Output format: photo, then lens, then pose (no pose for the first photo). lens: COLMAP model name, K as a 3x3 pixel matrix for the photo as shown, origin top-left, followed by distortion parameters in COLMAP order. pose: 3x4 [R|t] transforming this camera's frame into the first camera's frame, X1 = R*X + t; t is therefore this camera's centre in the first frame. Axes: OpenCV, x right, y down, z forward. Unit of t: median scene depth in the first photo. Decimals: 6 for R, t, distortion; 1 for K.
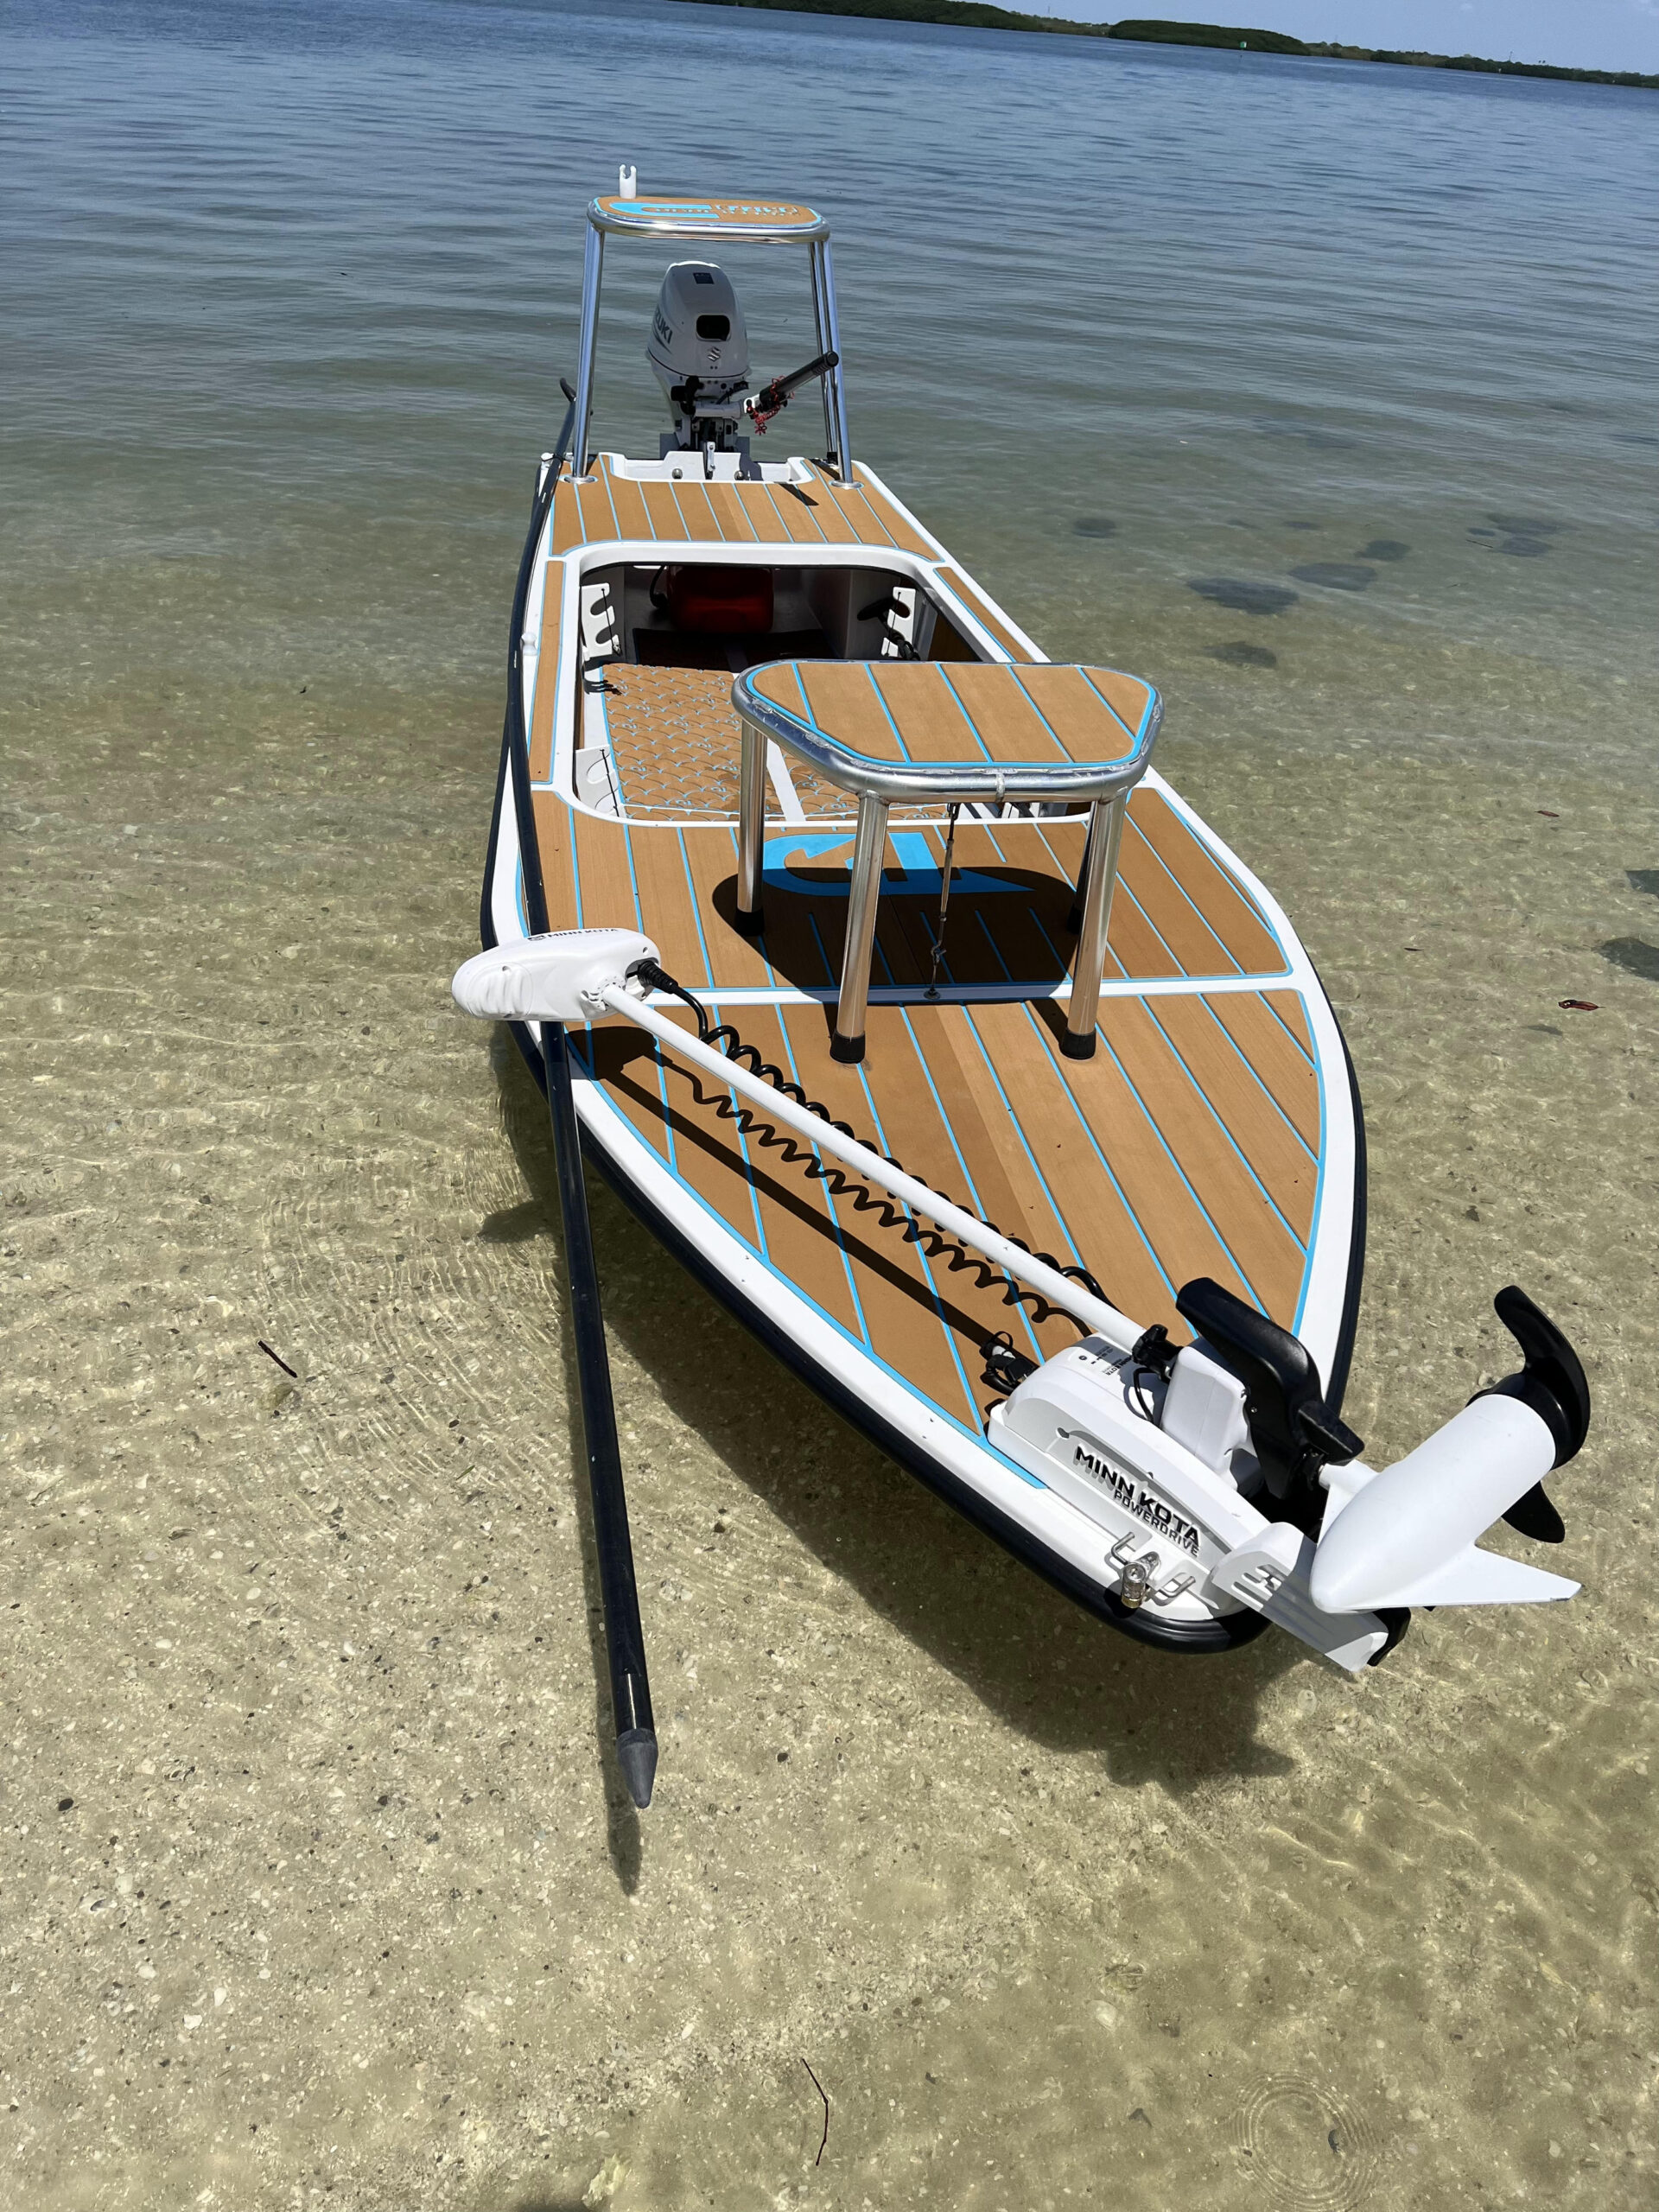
lens RADIAL K [[1663.4, 0, 829.5], [0, 1663.4, 1106.0], [0, 0, 1]] dist [0.023275, -0.012044]
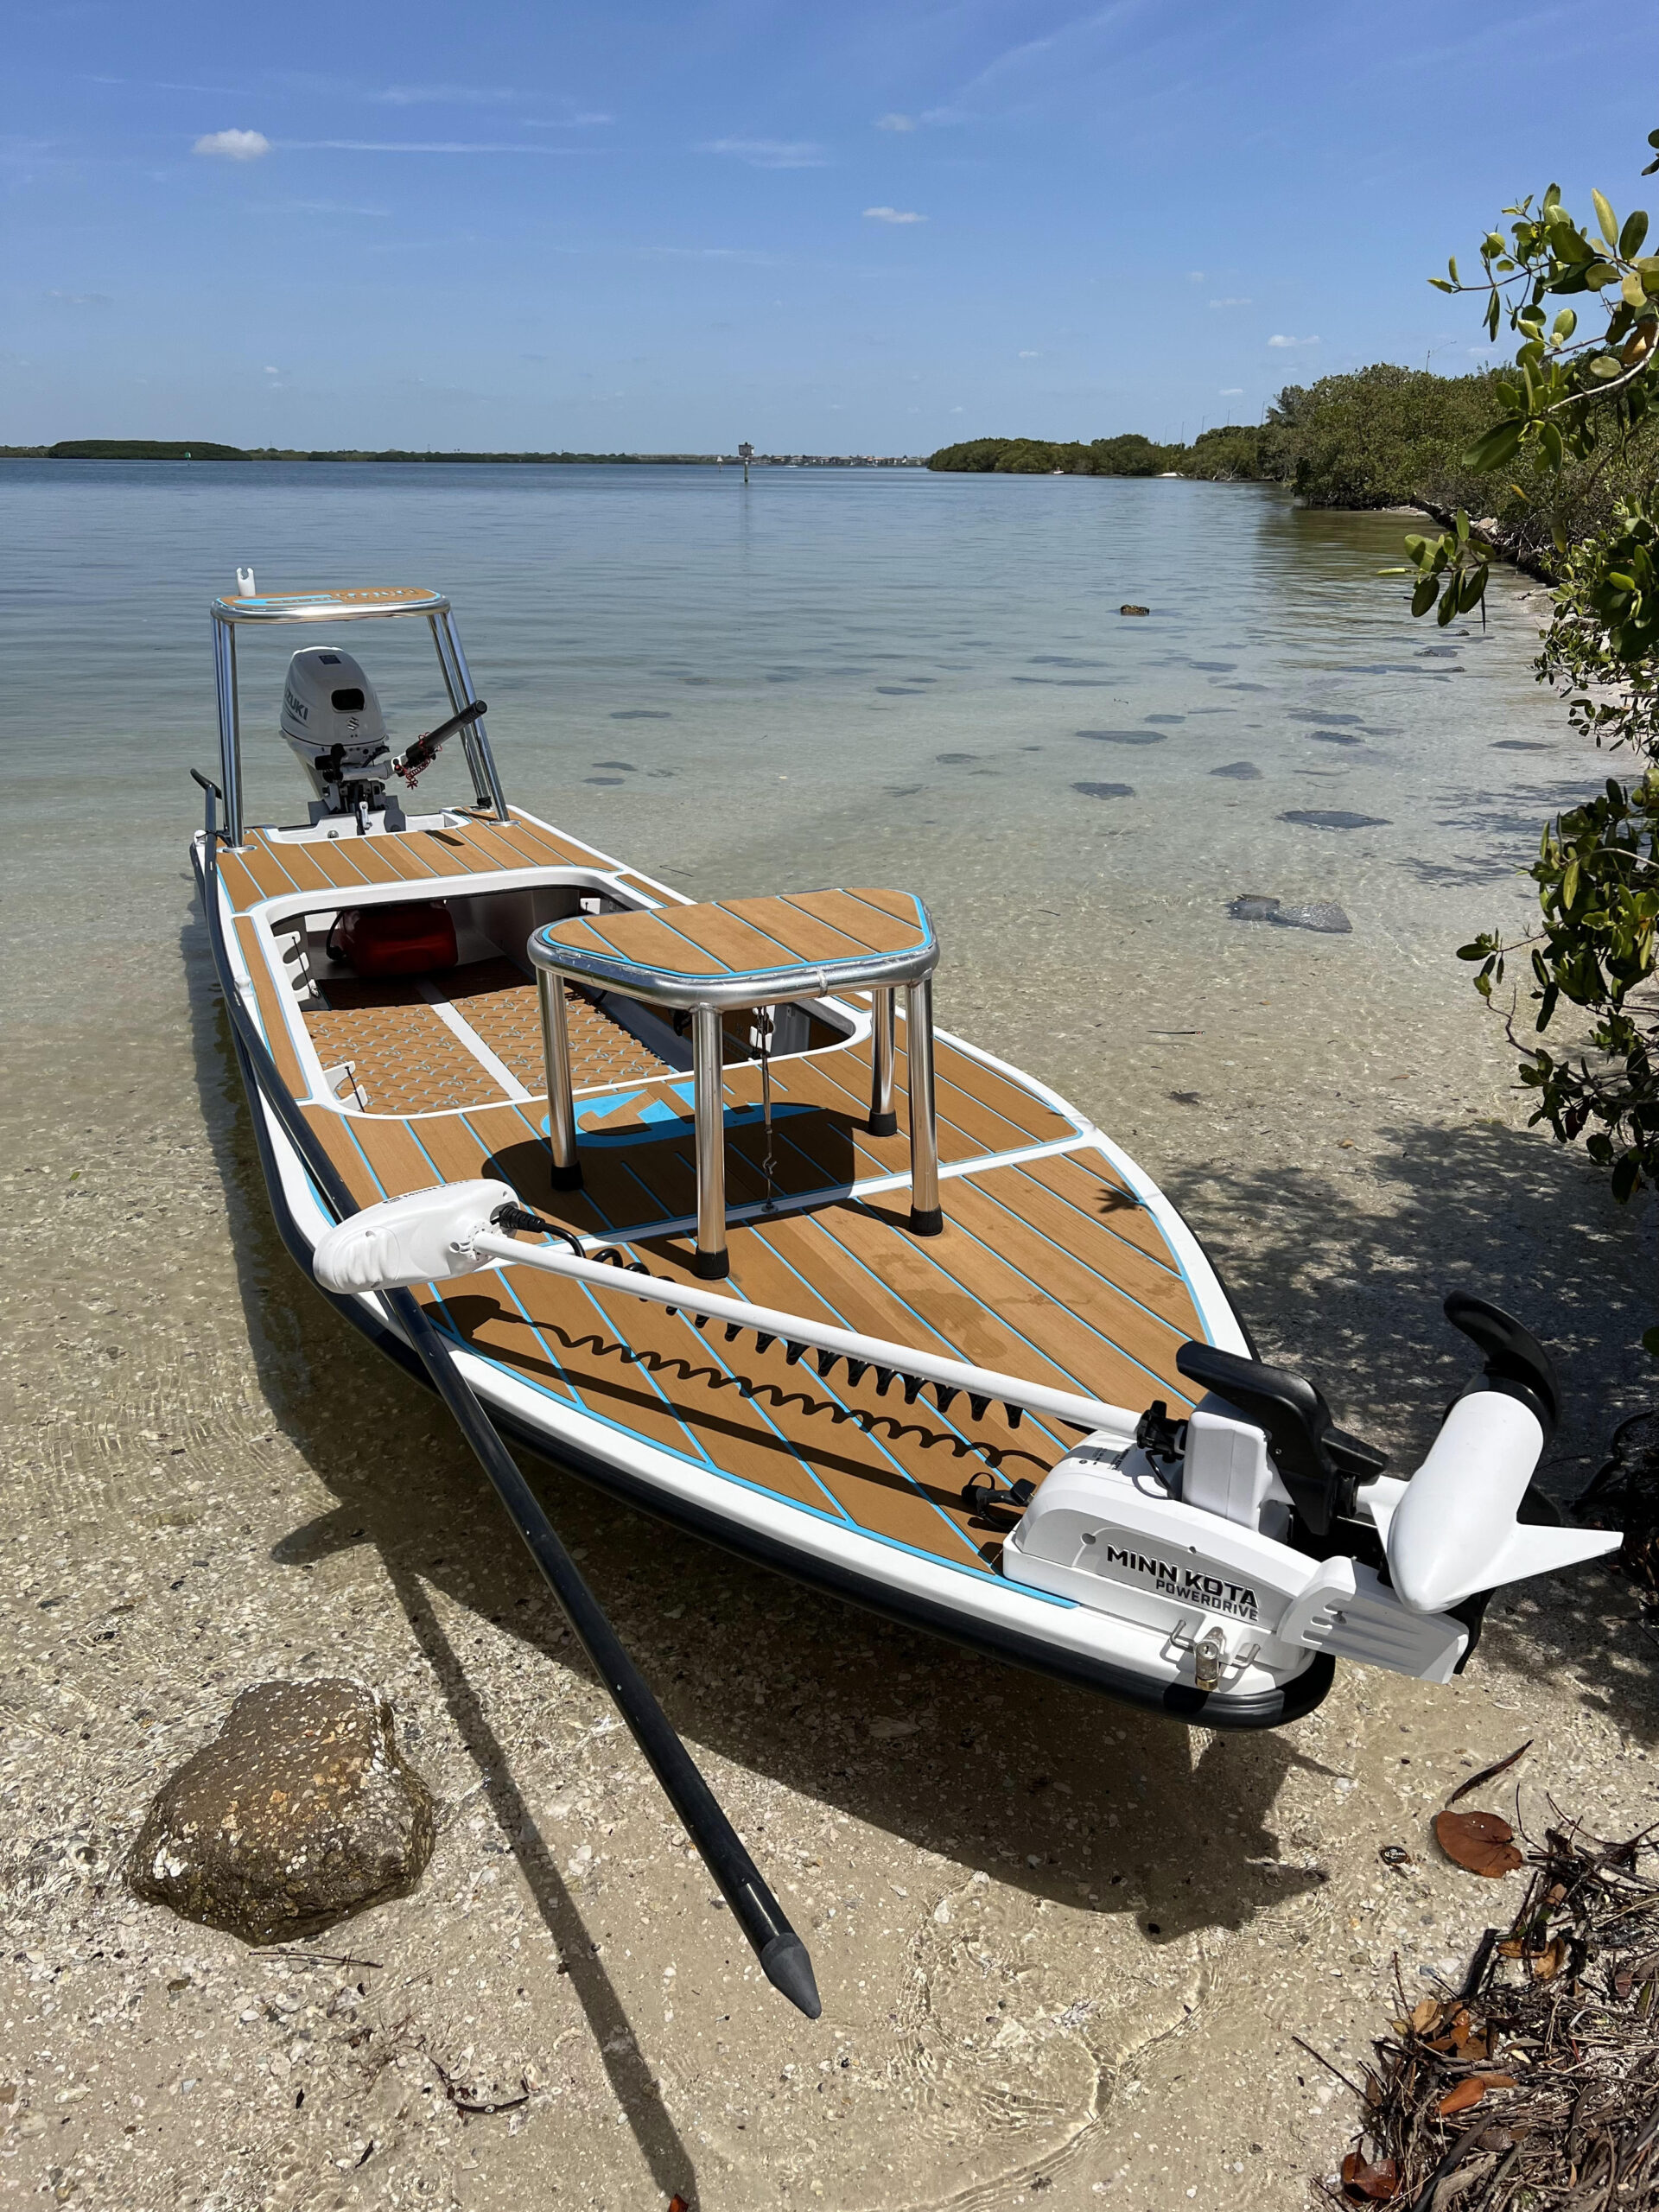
lens RADIAL K [[1634.9, 0, 829.5], [0, 1634.9, 1106.0], [0, 0, 1]] dist [0.018006, -0.004499]
pose [[0.958999, -0.167264, 0.228786, -0.132014], [0.210519, 0.960888, -0.179935, 0.065017], [-0.189741, 0.220721, 0.956703, 0.028067]]
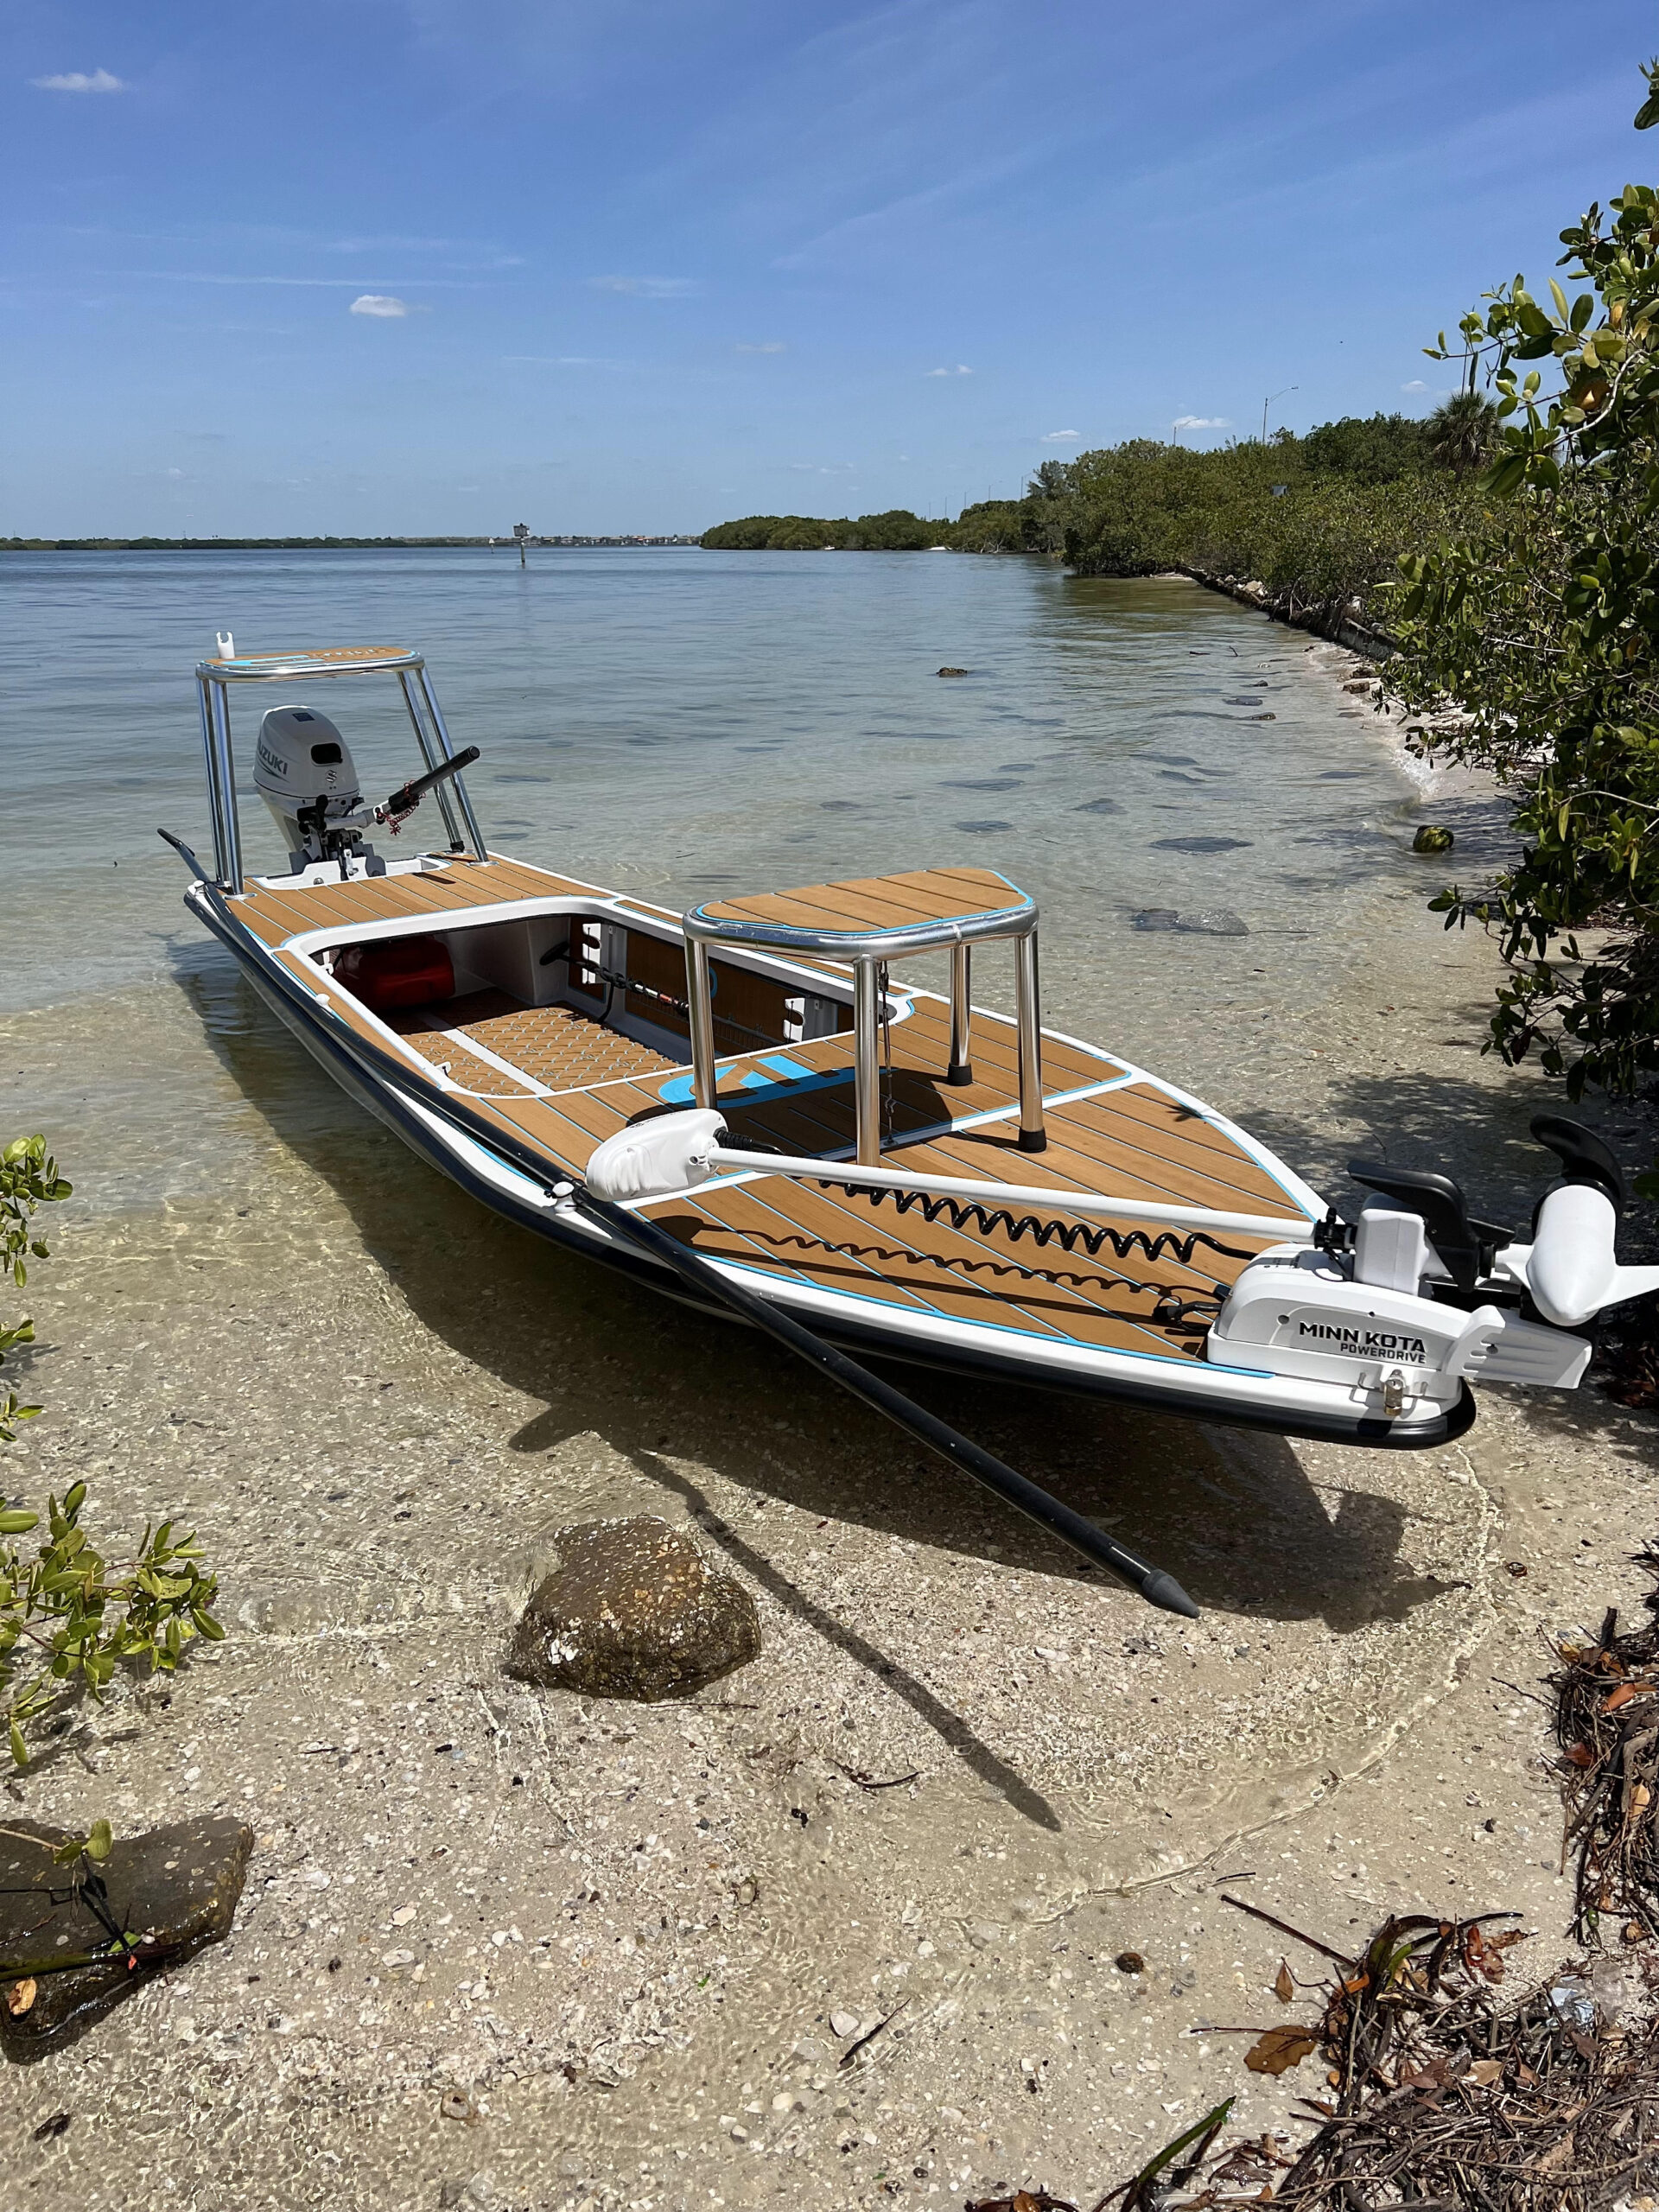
lens RADIAL K [[1613.7, 0, 864.1], [0, 1613.7, 1112.5], [0, 0, 1]] dist [0.027185, -0.001684]
pose [[0.912546, -0.215320, 0.347704, -0.385726], [0.290773, 0.939445, -0.181367, 0.126127], [-0.287597, 0.266609, 0.919896, -0.061183]]
